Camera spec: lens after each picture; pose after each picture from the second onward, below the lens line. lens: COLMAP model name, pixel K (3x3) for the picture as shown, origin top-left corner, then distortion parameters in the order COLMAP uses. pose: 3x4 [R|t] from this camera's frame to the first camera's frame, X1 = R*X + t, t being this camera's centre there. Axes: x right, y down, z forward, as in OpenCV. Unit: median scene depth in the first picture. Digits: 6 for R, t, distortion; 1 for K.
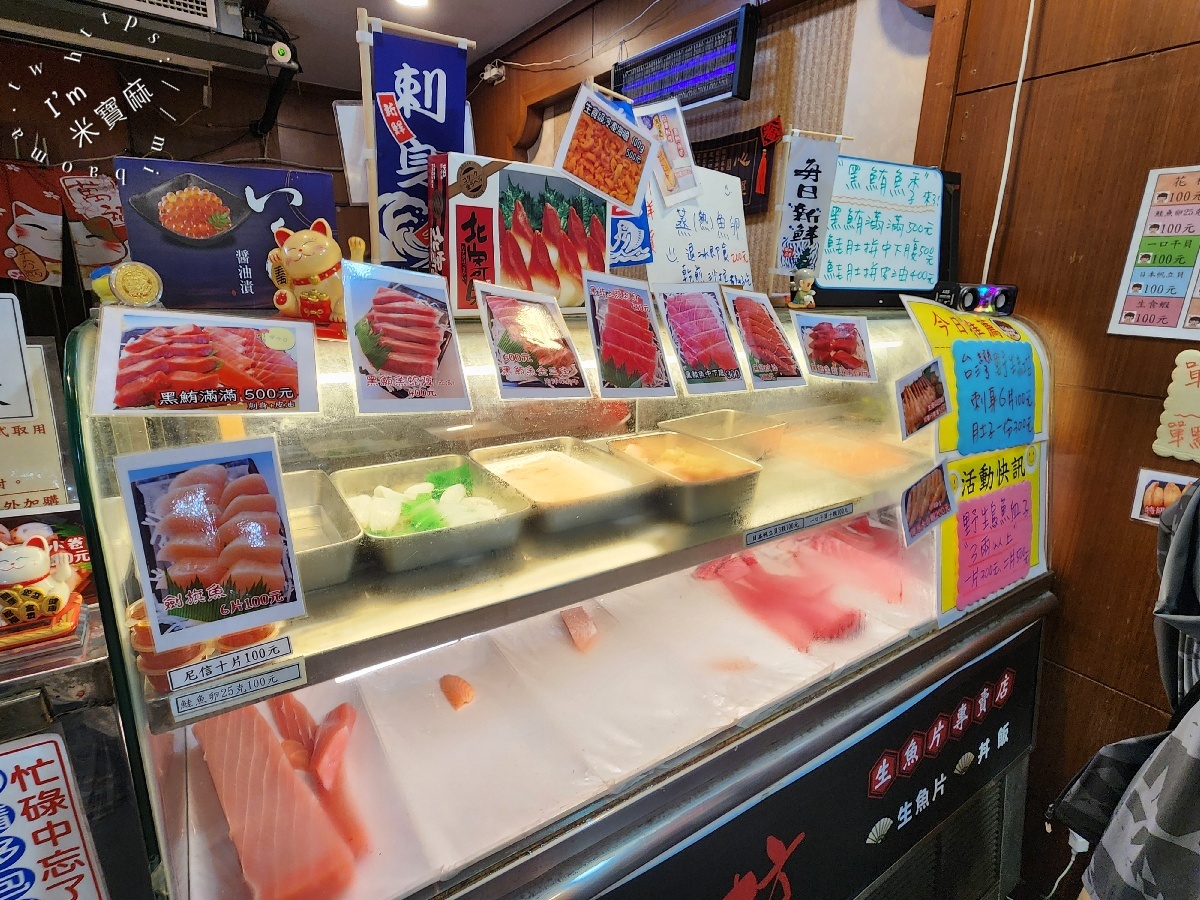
lens RADIAL K [[609.3, 0, 600.0], [0, 609.3, 450.0], [0, 0, 1]] dist [0.001049, 0.000925]
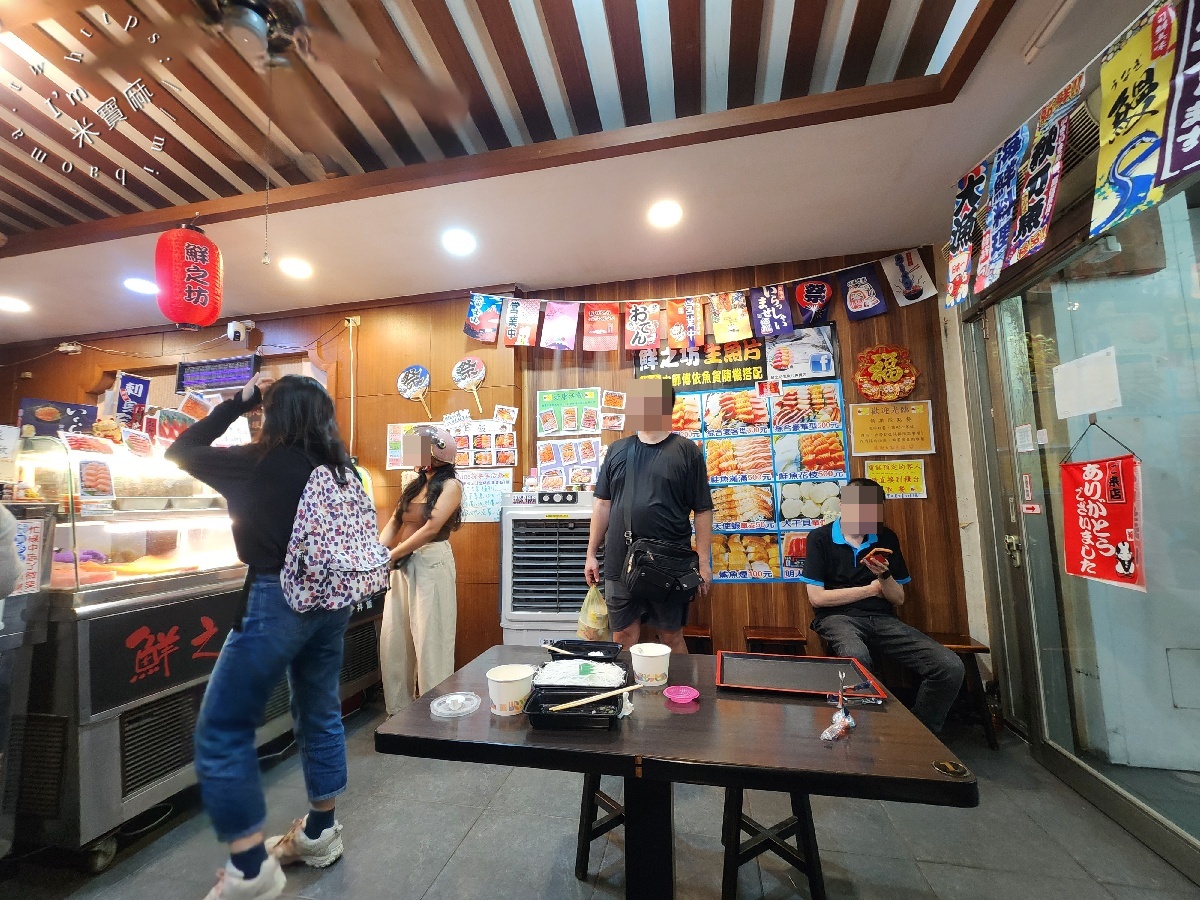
lens RADIAL K [[493.4, 0, 603.0], [0, 493.4, 454.1], [0, 0, 1]] dist [0.001330, 0.000243]
pose [[0.715239, 0.024175, 0.698462, -0.340190], [0.234577, 0.933120, -0.272509, 1.290640], [-0.658337, 0.358752, 0.661732, -2.767799]]
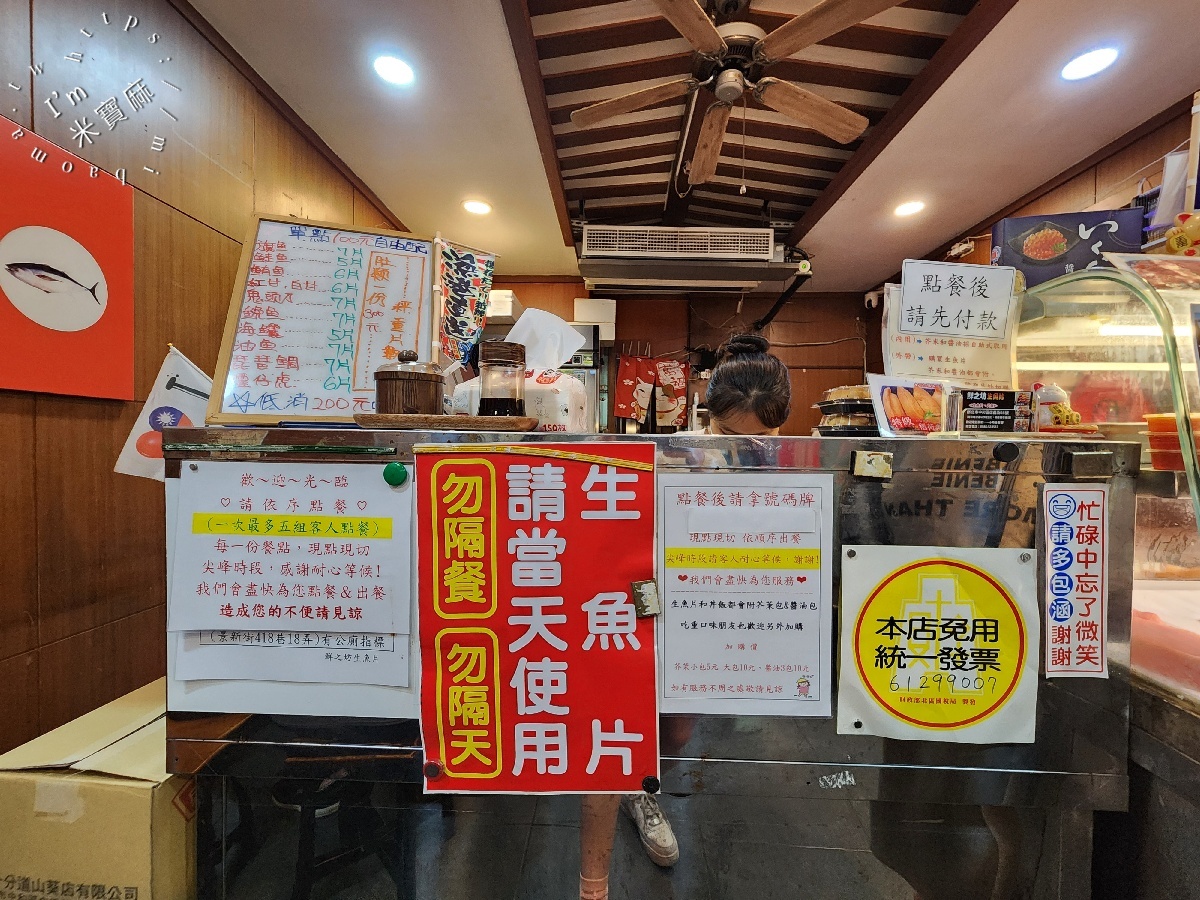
lens RADIAL K [[493.4, 0, 603.0], [0, 493.4, 454.1], [0, 0, 1]] dist [0.001330, 0.000243]
pose [[0.812685, -0.008426, -0.582642, -0.809236], [-0.146936, 0.964620, -0.218901, 0.576315], [0.563873, 0.263509, 0.782695, -0.515033]]
